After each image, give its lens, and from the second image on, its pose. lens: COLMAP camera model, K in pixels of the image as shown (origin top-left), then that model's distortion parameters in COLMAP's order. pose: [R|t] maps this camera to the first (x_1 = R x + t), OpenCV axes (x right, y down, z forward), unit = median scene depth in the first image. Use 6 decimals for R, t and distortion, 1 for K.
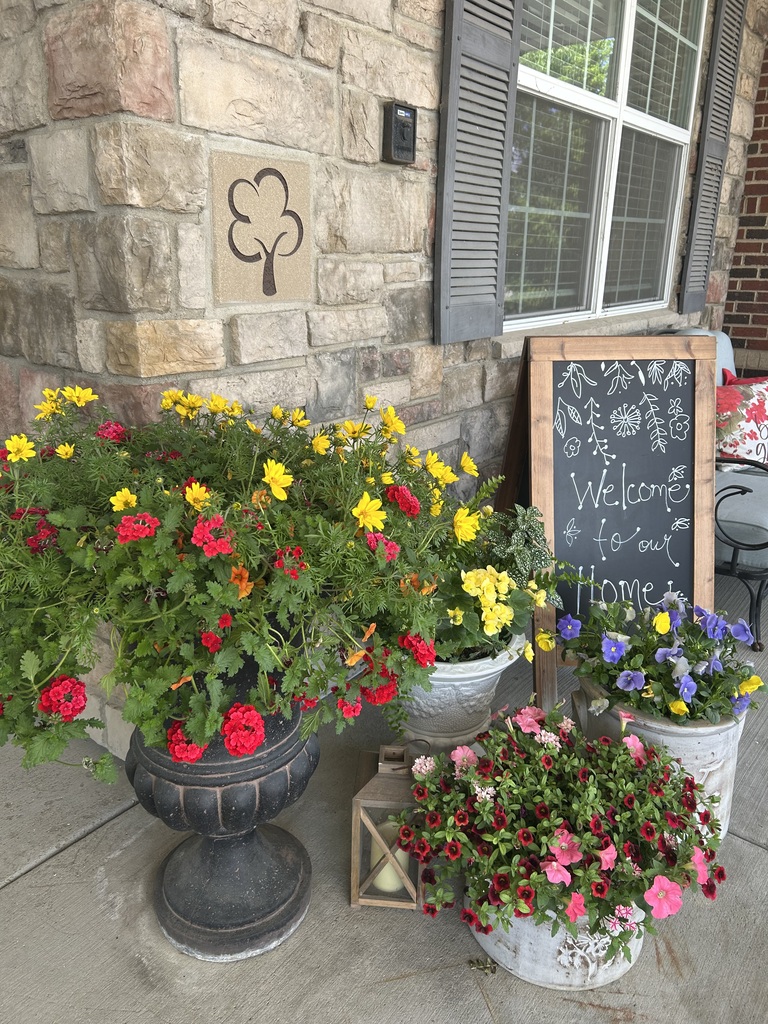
lens RADIAL K [[784.8, 0, 384.0], [0, 784.8, 512.0], [0, 0, 1]] dist [0.010493, -0.006045]
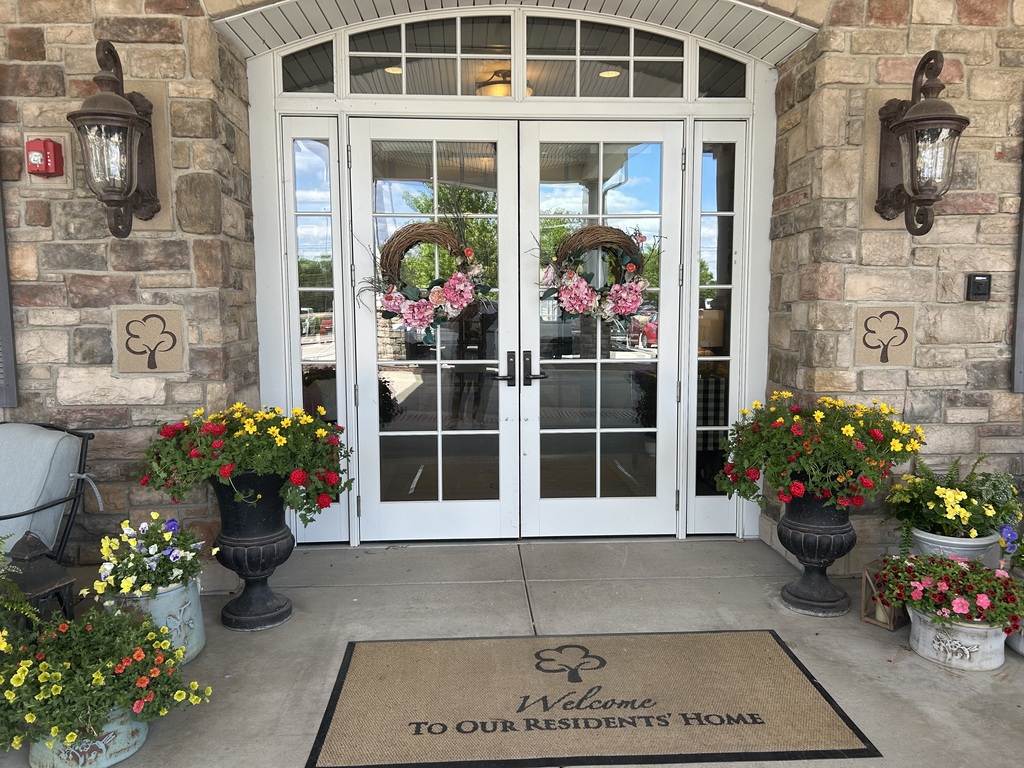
lens RADIAL K [[776.0, 0, 512.0], [0, 776.0, 384.0], [0, 0, 1]] dist [0.046953, -0.000449]
pose [[0.647311, 0.061057, -0.759777, 0.900662], [-0.225320, 0.967567, -0.114211, 0.292181], [0.728162, 0.245123, 0.640074, -1.246670]]
